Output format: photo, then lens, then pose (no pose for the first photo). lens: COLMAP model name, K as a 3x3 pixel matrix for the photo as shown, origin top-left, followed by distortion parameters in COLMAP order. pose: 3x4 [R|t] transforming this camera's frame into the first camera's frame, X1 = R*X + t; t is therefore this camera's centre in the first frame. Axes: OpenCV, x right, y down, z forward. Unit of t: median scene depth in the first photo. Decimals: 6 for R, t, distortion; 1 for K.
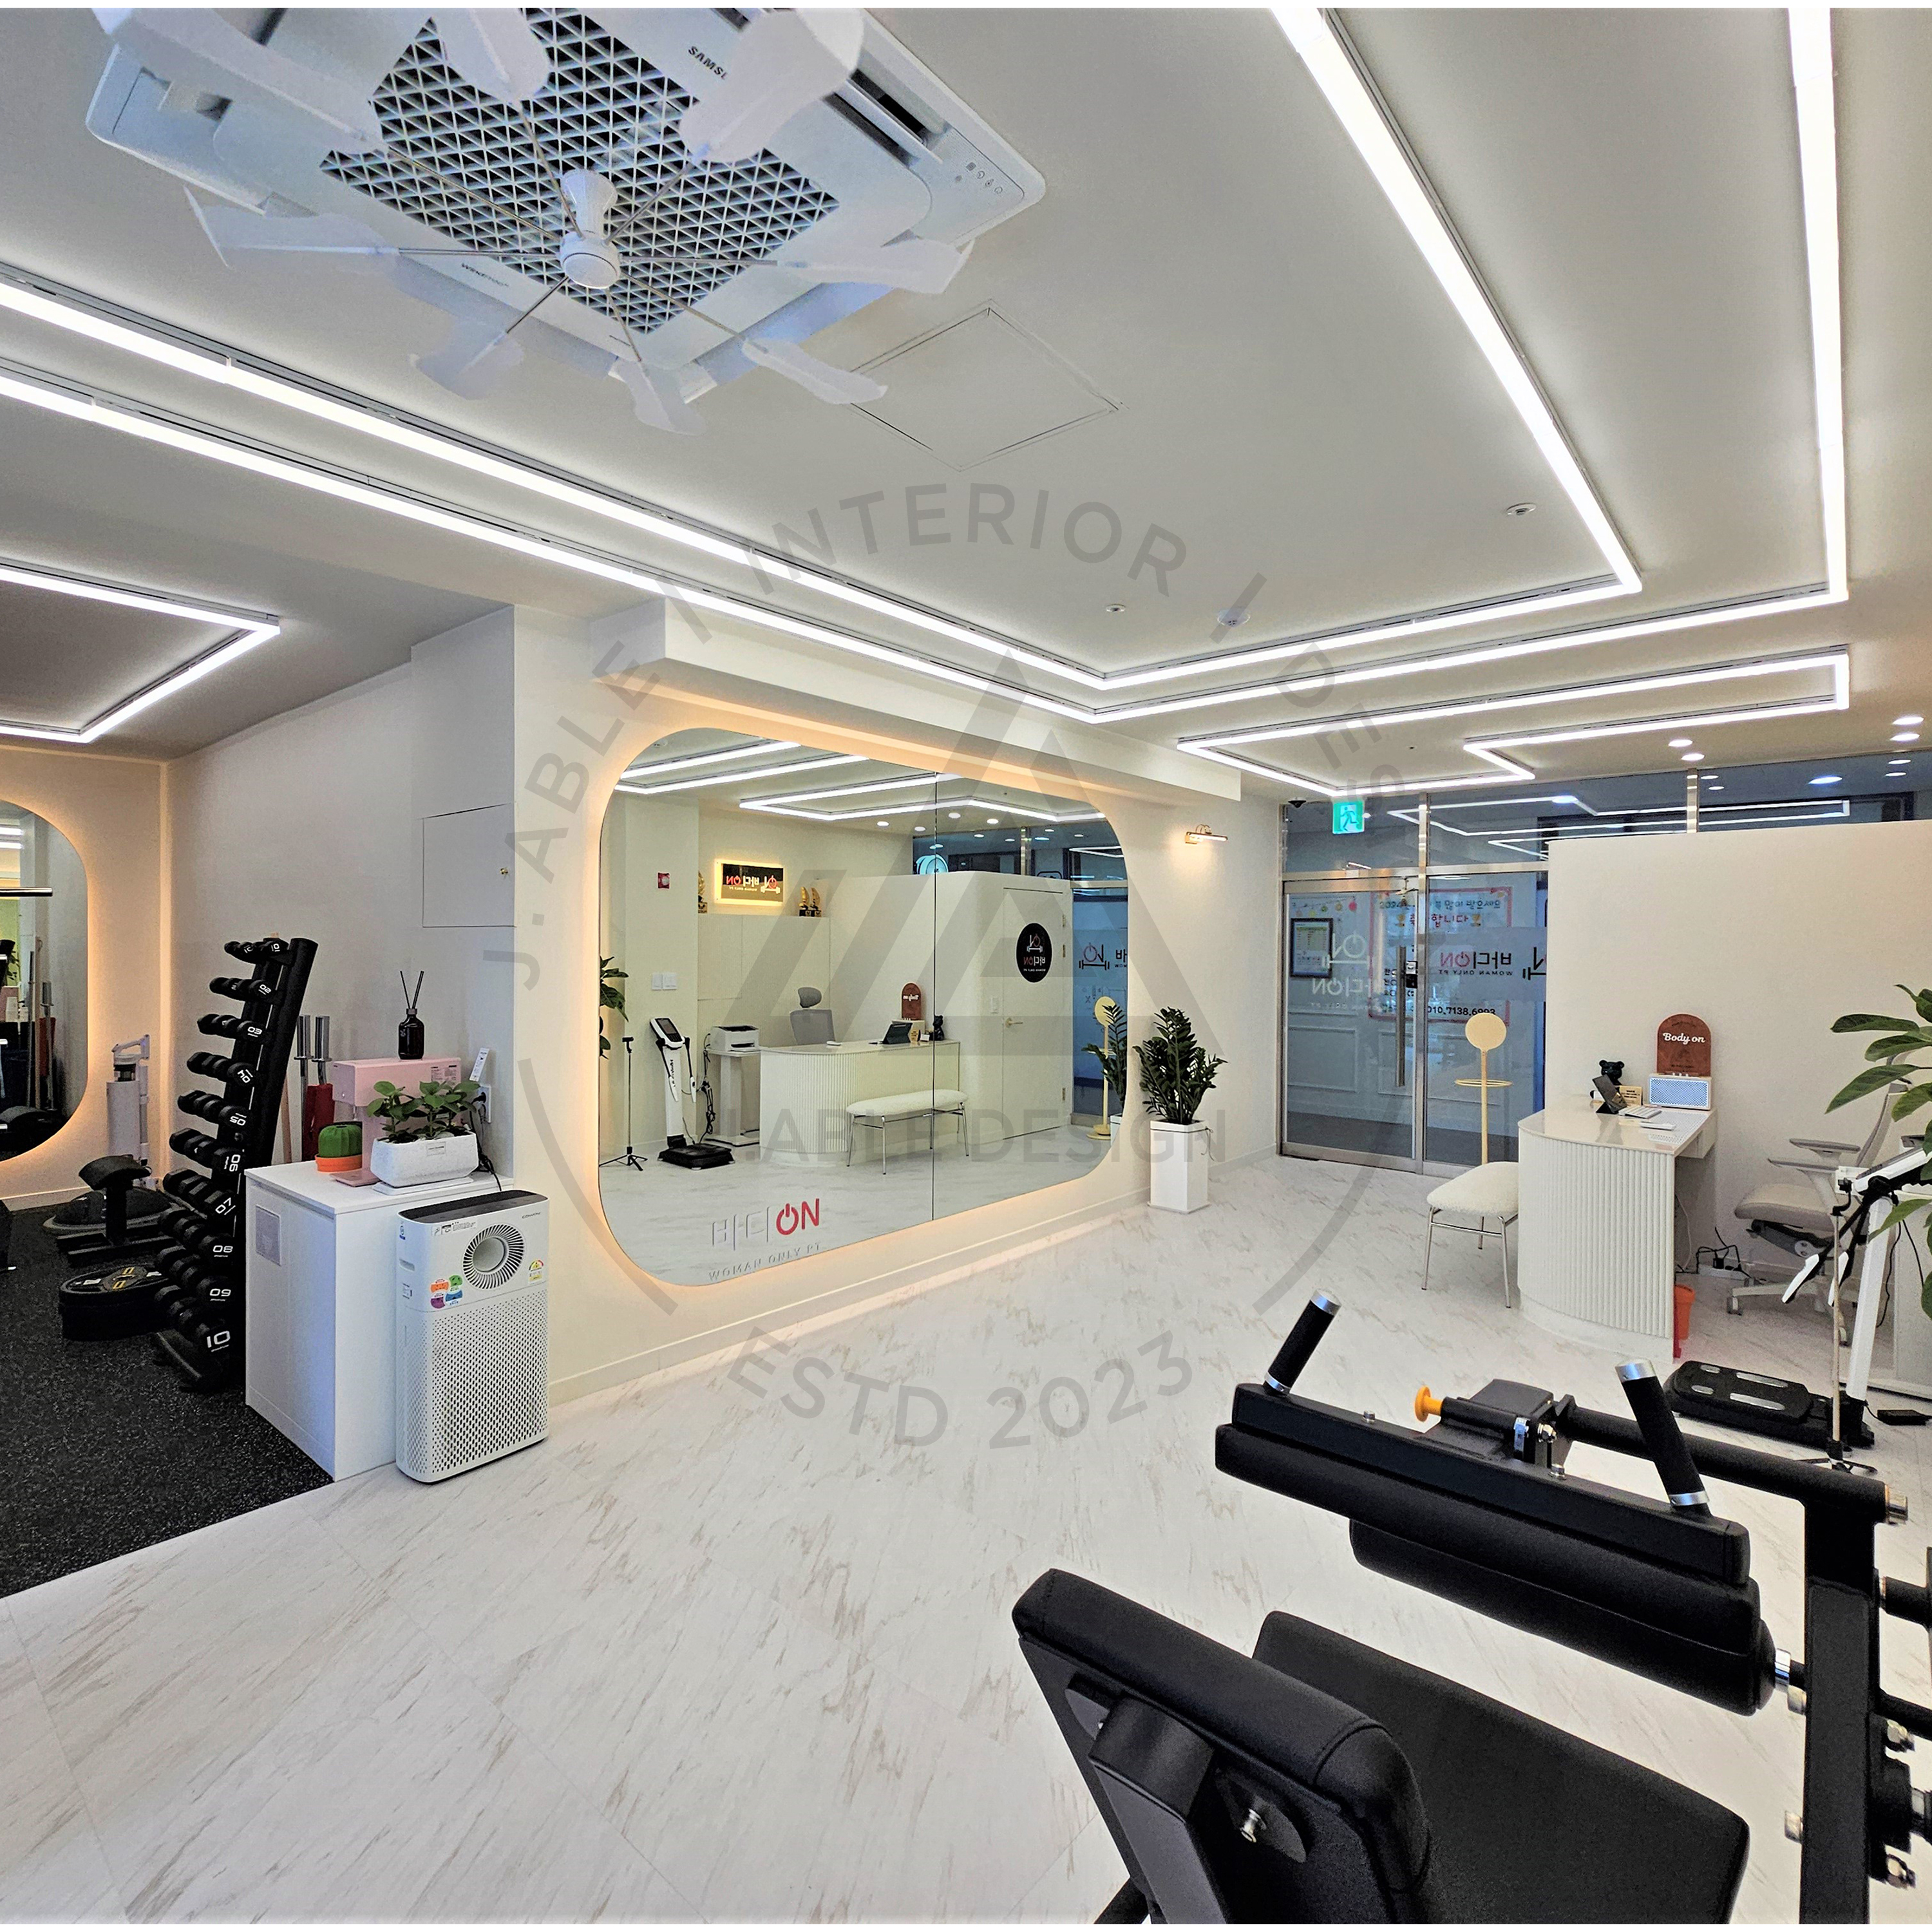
lens RADIAL K [[1040.4, 0, 970.3], [0, 1040.4, 953.4], [0, 0, 1]] dist [0.000167, -0.000031]
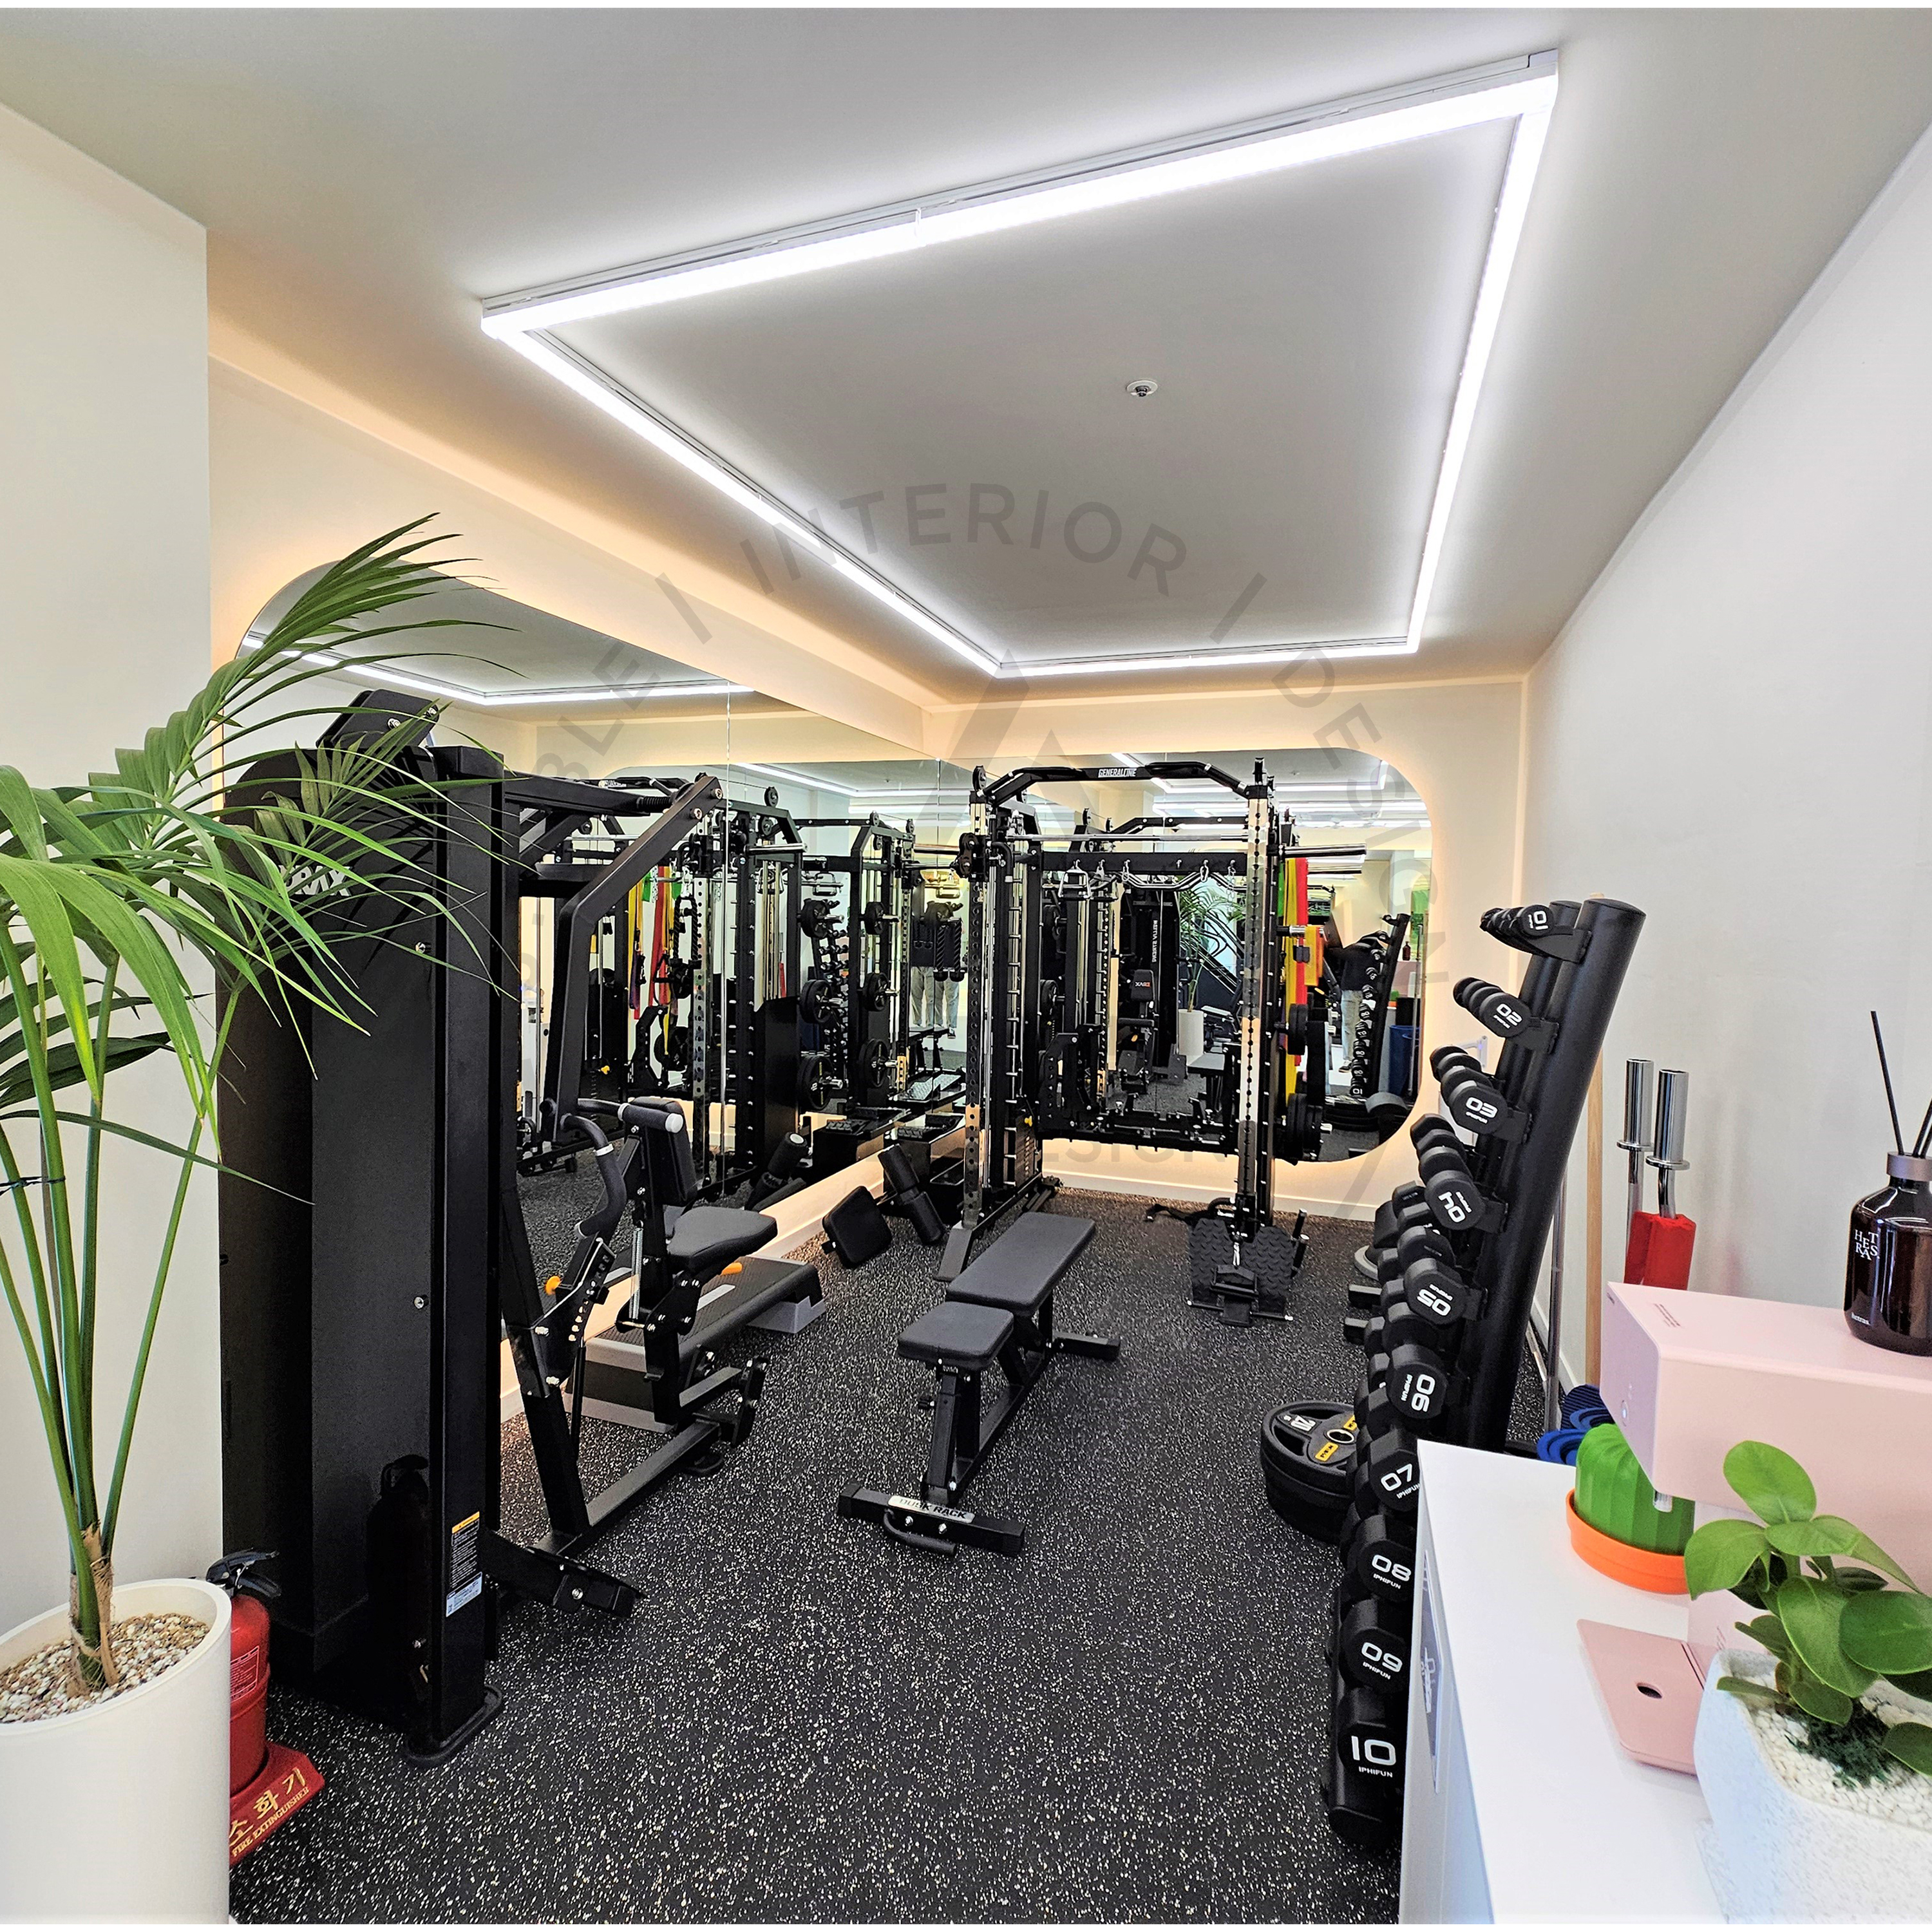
lens RADIAL K [[1040.4, 0, 970.3], [0, 1040.4, 953.4], [0, 0, 1]] dist [0.000167, -0.000031]
pose [[0.346741, 0.044734, -0.936894, -0.318177], [-0.028589, 0.998902, 0.037114, -0.001832], [0.937525, 0.013916, 0.347639, 0.580949]]
